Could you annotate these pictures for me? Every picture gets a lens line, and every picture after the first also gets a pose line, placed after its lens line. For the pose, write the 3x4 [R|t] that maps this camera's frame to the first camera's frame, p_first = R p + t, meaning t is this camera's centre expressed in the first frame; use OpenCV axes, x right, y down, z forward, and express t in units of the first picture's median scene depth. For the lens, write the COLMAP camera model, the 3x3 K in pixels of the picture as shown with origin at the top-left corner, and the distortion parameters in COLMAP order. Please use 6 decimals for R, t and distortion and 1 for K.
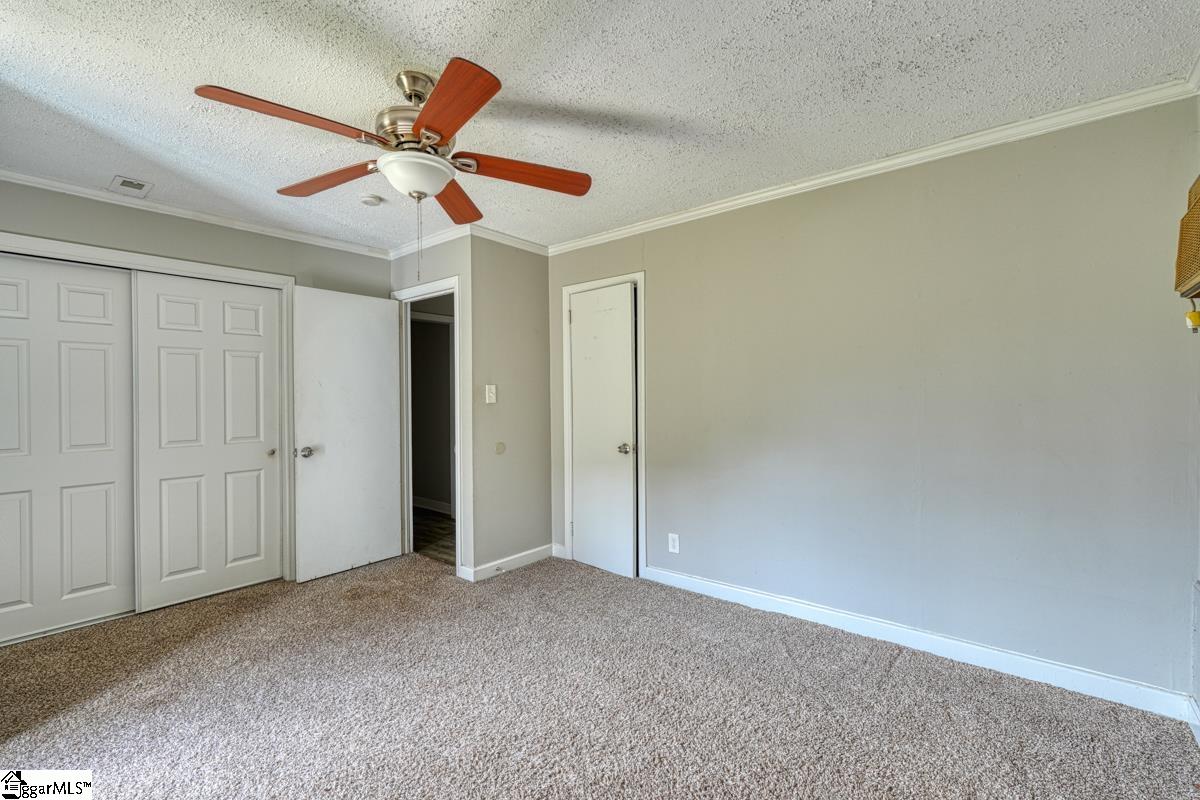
lens RADIAL K [[528.1, 0, 601.1], [0, 528.1, 397.5], [0, 0, 1]] dist [0.003764, -0.000052]
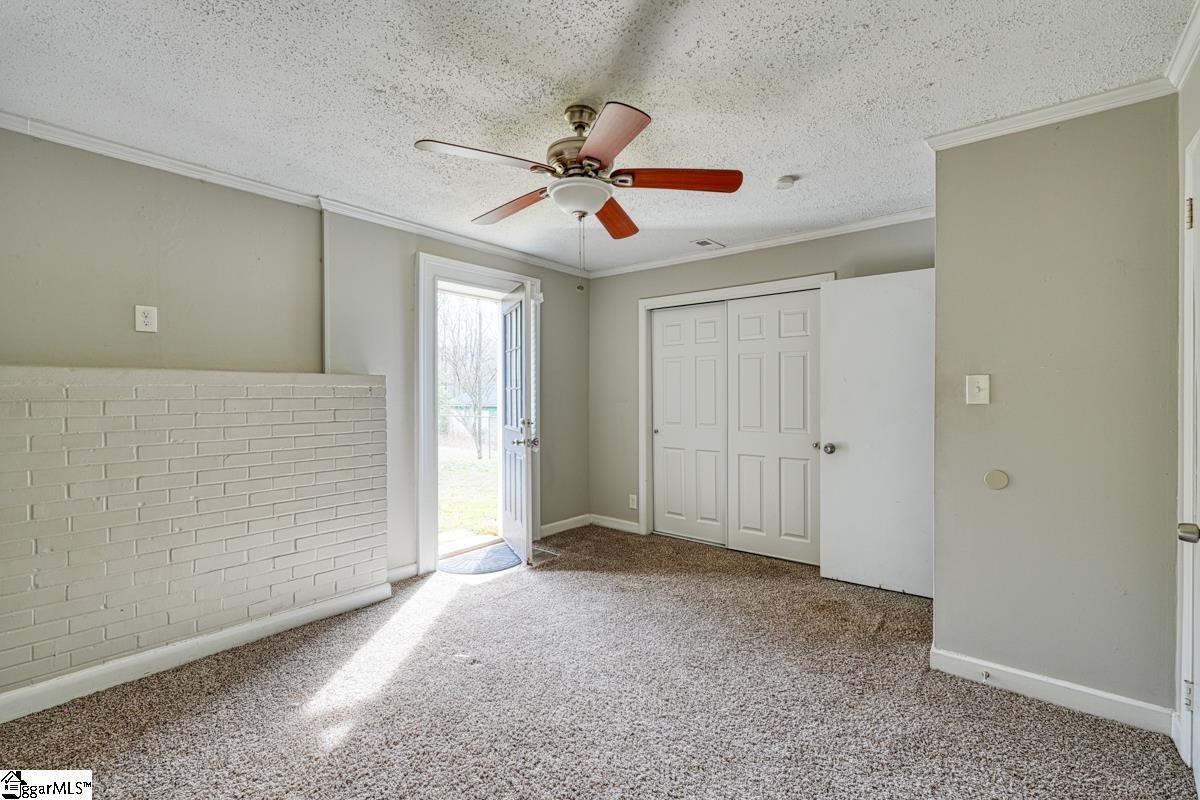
lens RADIAL K [[528.1, 0, 601.3], [0, 528.1, 397.4], [0, 0, 1]] dist [0.003764, -0.000052]
pose [[0.002744, 0.016377, -0.999862, 0.450808], [-0.001742, 0.999864, 0.016372, -0.007867], [0.999995, 0.001696, 0.002772, 0.600636]]
